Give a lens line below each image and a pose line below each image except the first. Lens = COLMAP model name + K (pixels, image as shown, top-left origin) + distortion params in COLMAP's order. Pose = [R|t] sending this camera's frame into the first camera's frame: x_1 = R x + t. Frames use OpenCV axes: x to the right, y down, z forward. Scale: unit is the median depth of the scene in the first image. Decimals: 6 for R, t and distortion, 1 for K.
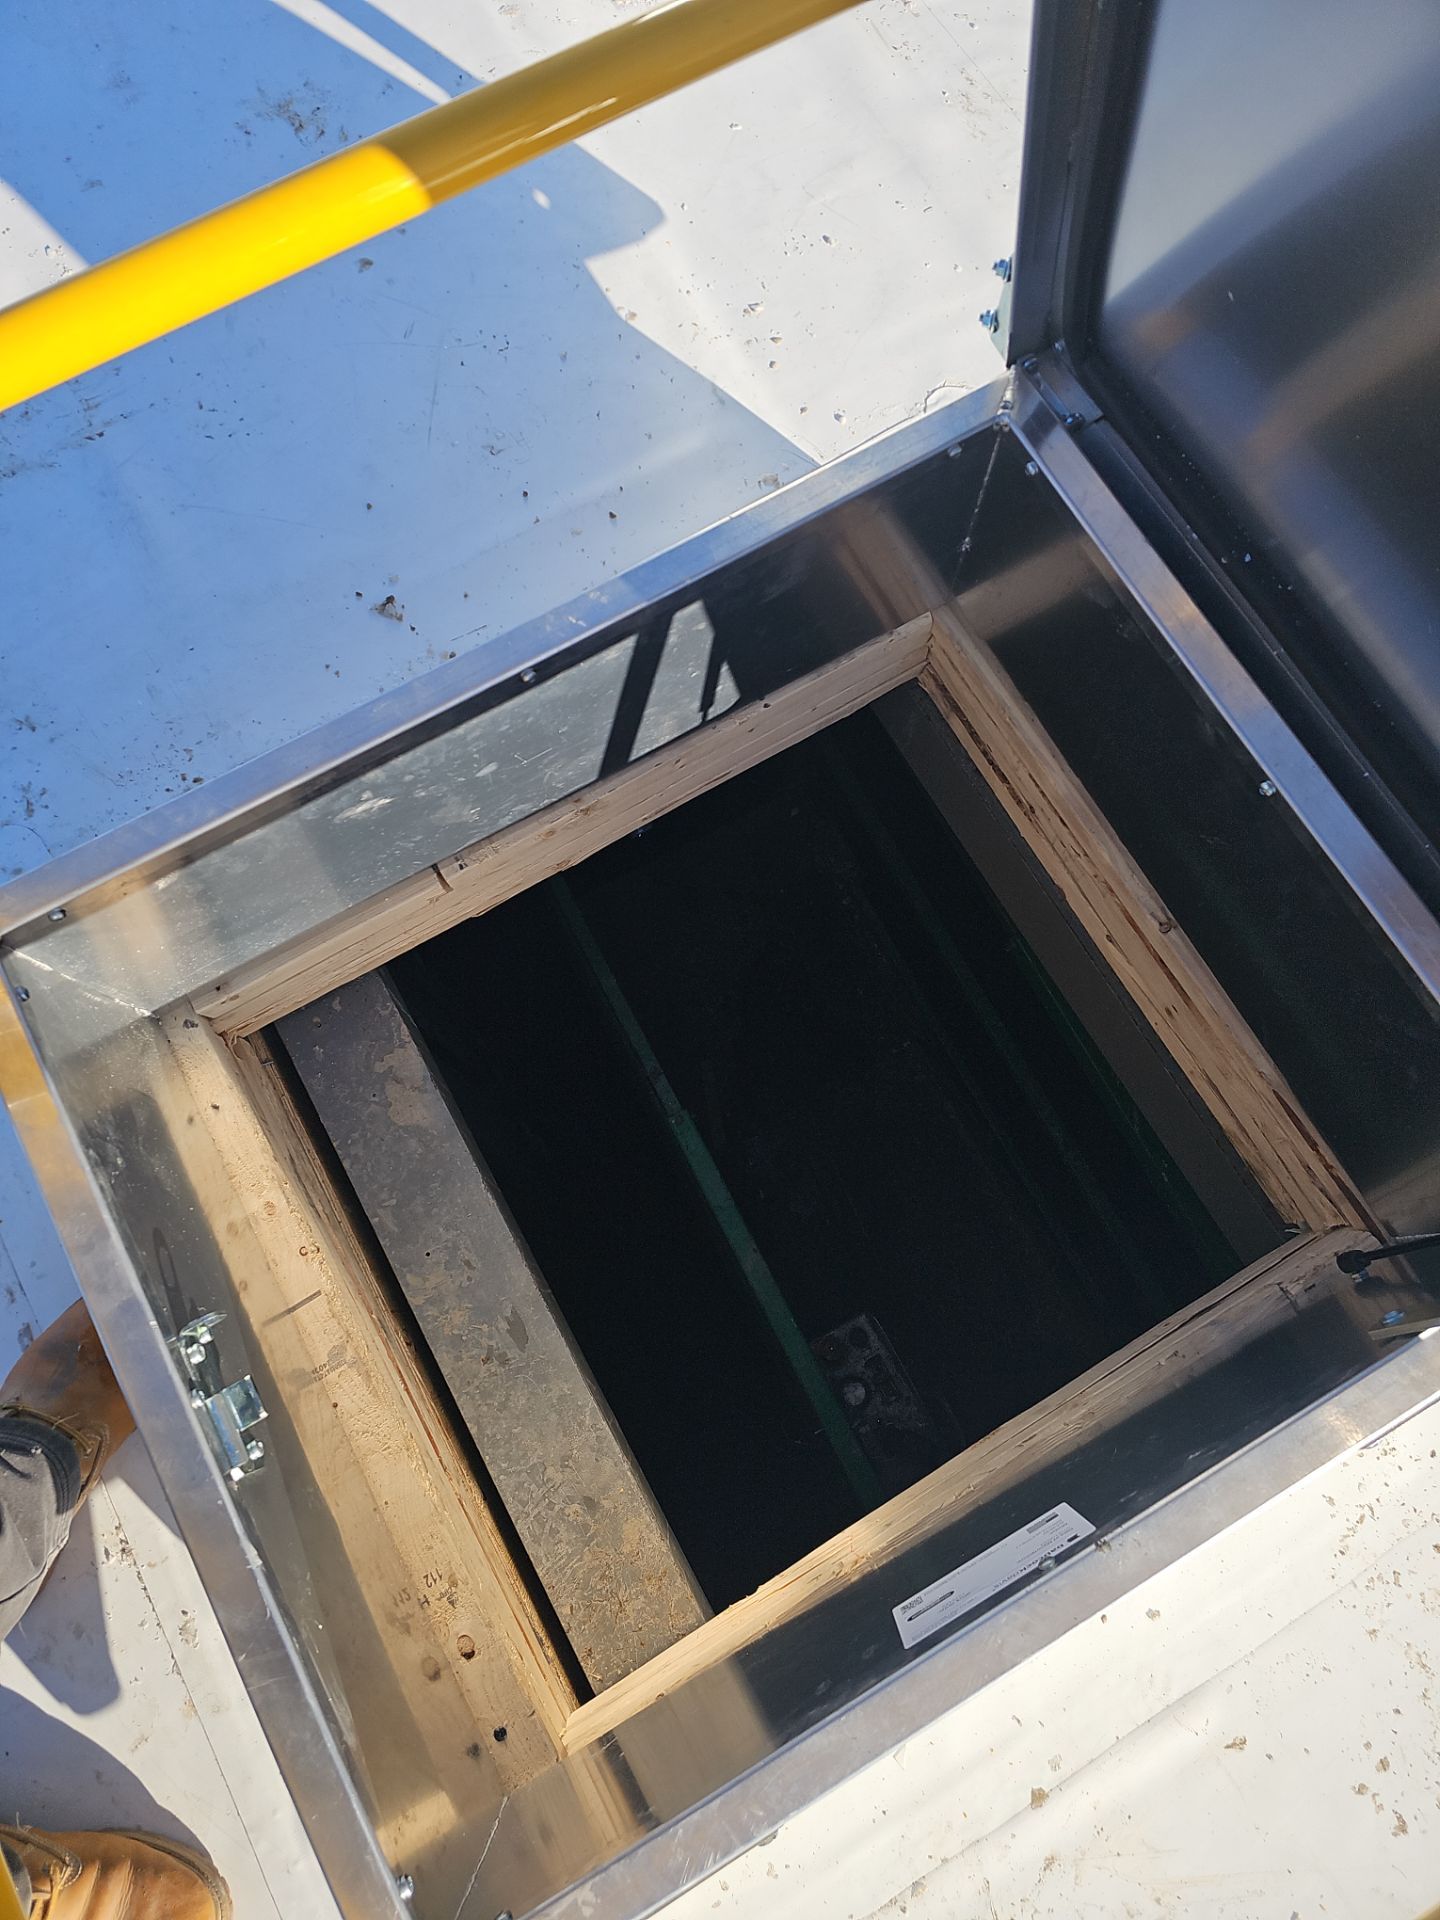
lens RADIAL K [[1273.6, 0, 687.0], [0, 1273.6, 915.7], [0, 0, 1]] dist [0.064228, -0.058496]
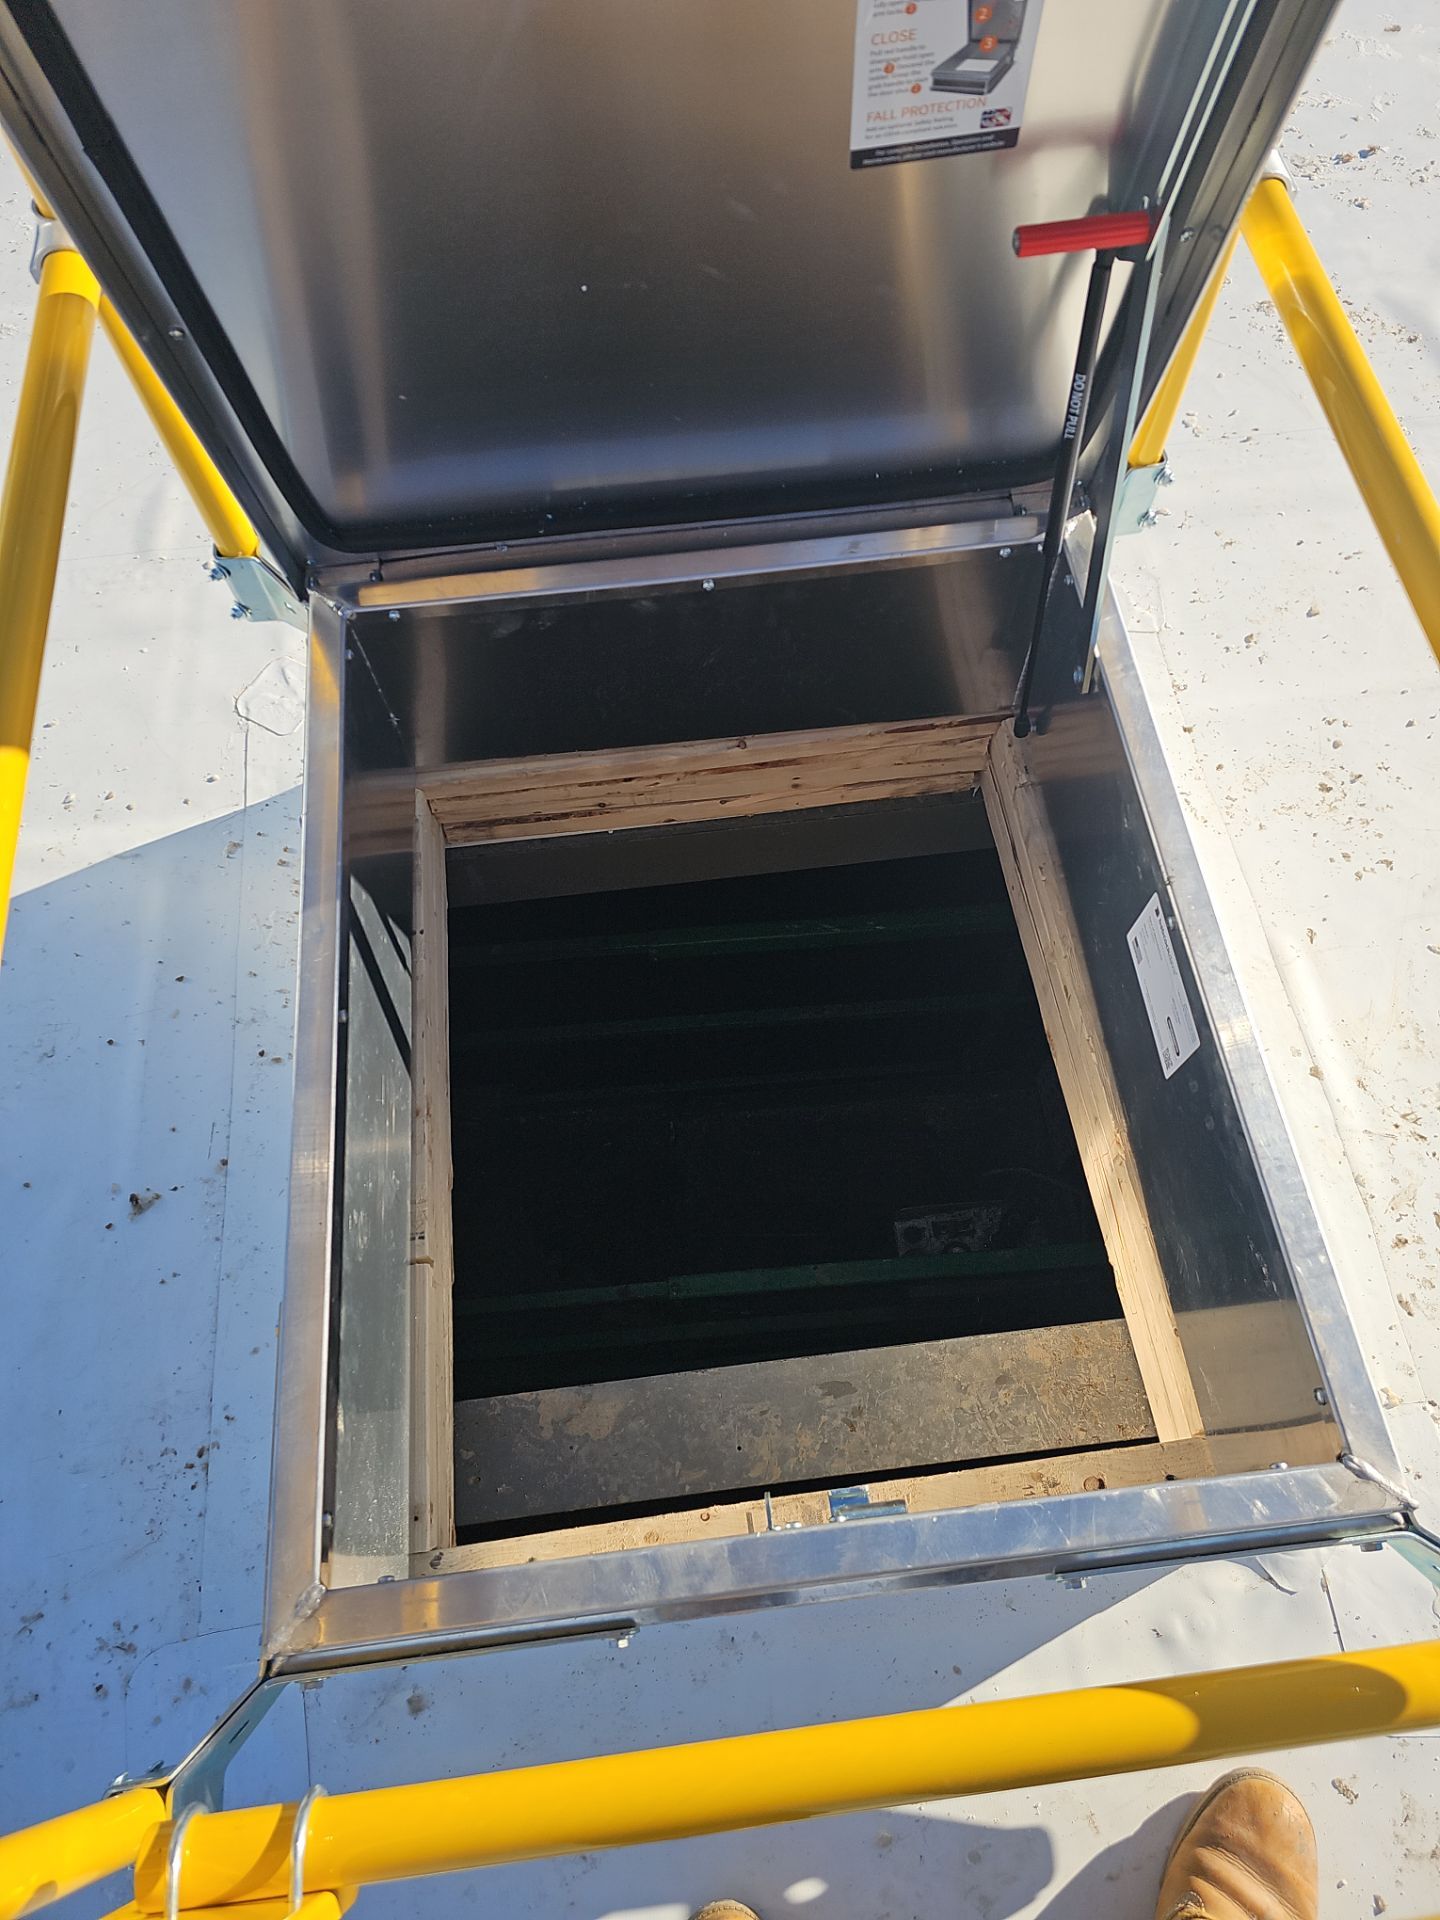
lens RADIAL K [[1273.6, 0, 706.2], [0, 1273.6, 921.5], [0, 0, 1]] dist [0.064228, -0.058496]
pose [[0.399629, -0.812016, 0.425355, -0.324843], [0.887035, 0.459601, 0.044006, 0.002717], [-0.231227, 0.359719, 0.903956, -0.077175]]
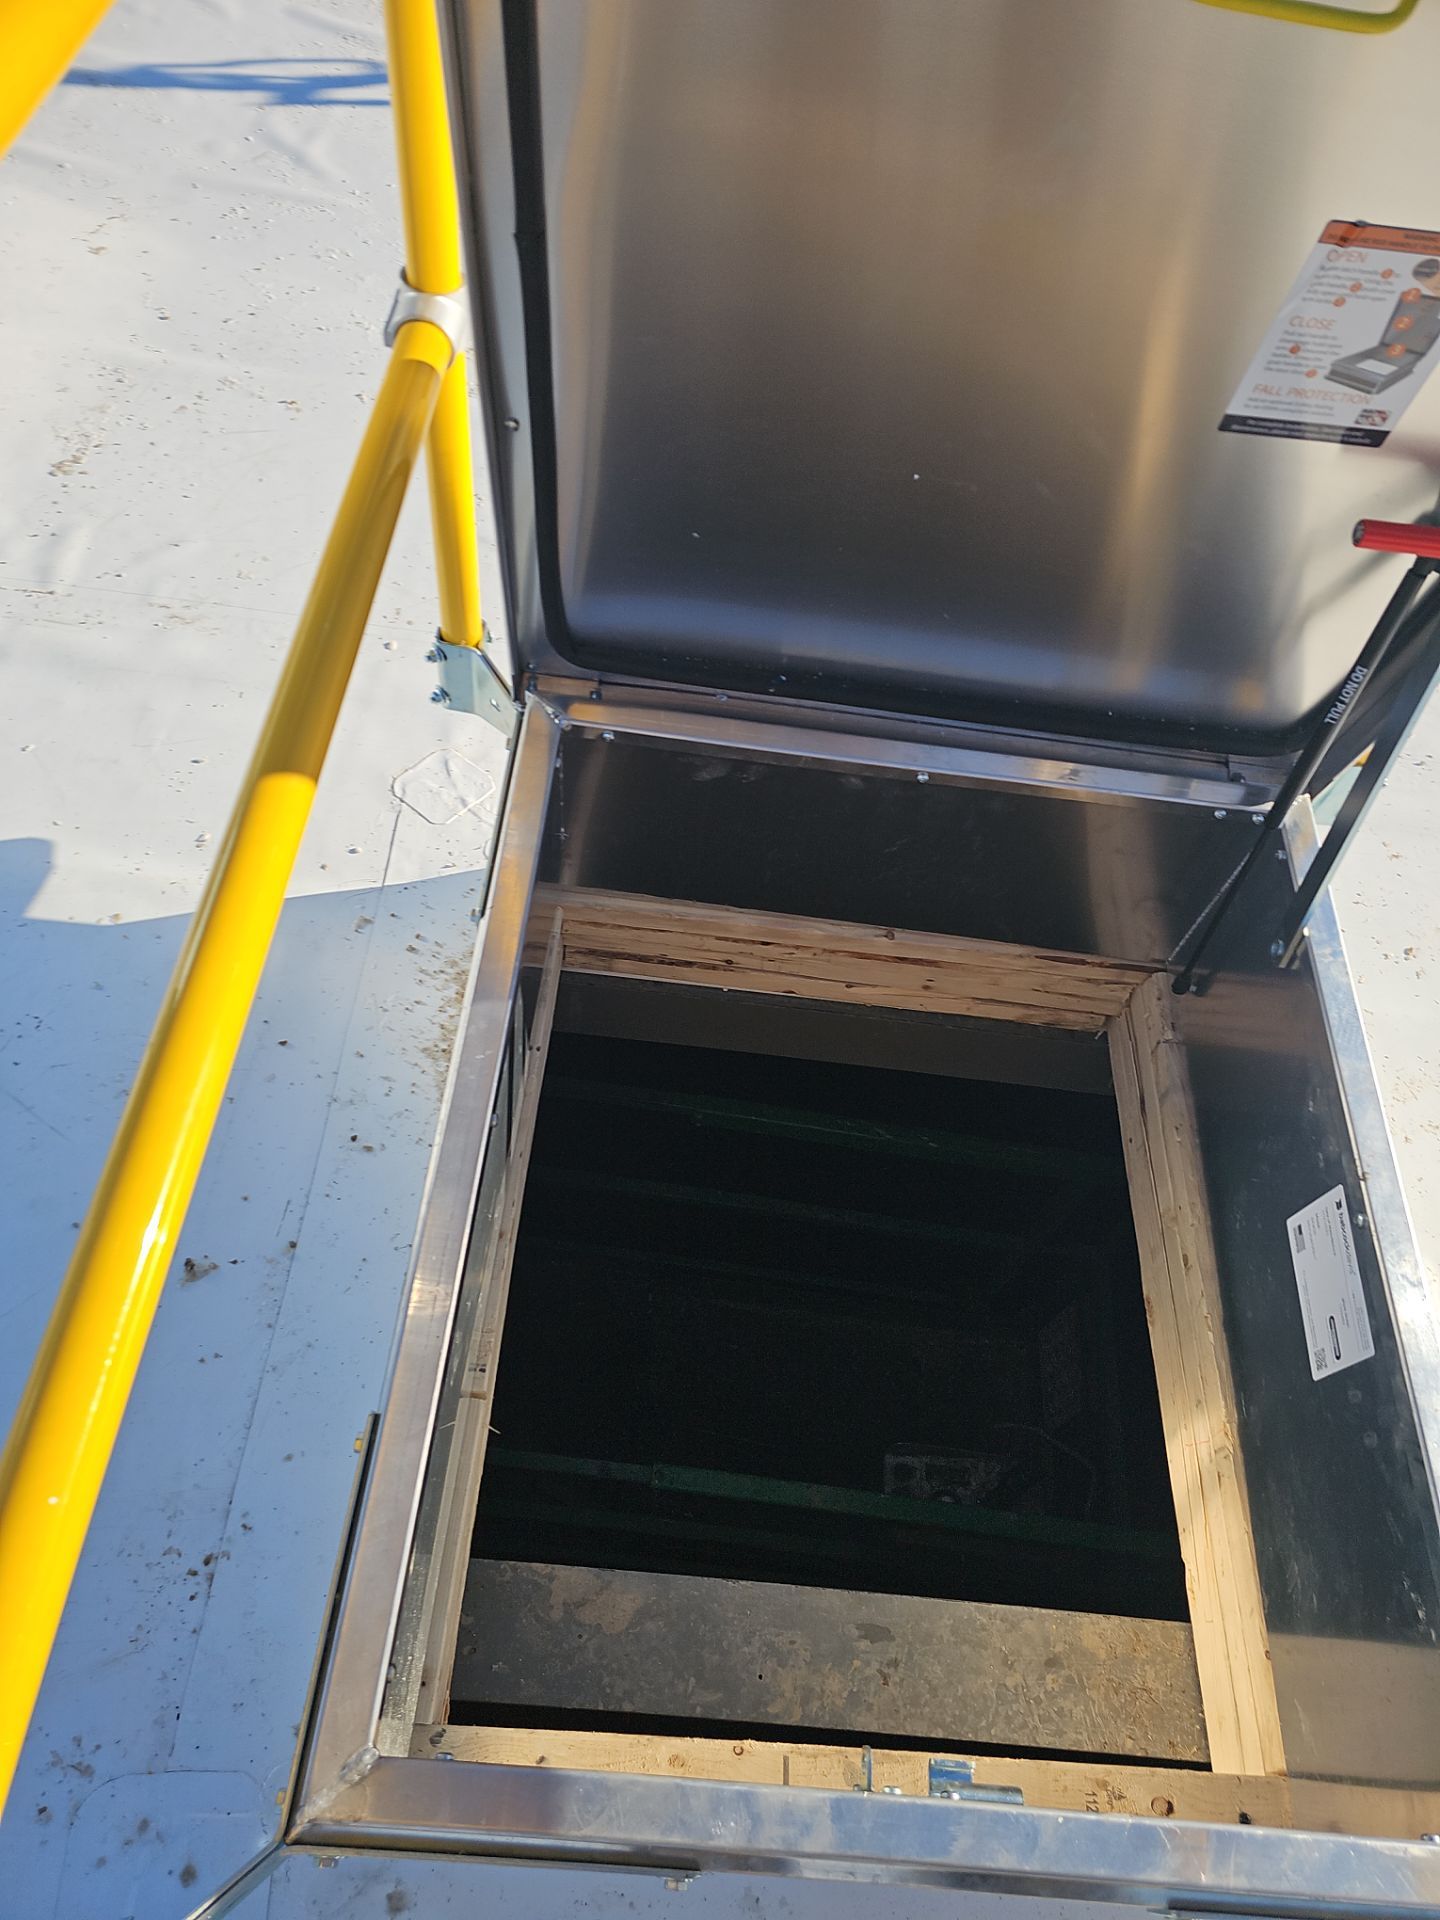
lens RADIAL K [[1273.6, 0, 716.4], [0, 1273.6, 952.8], [0, 0, 1]] dist [0.064228, -0.058496]
pose [[0.550340, -0.650095, 0.523930, -0.392718], [0.759660, 0.650259, 0.008893, -0.122798], [-0.346472, 0.393115, 0.851715, -0.006989]]
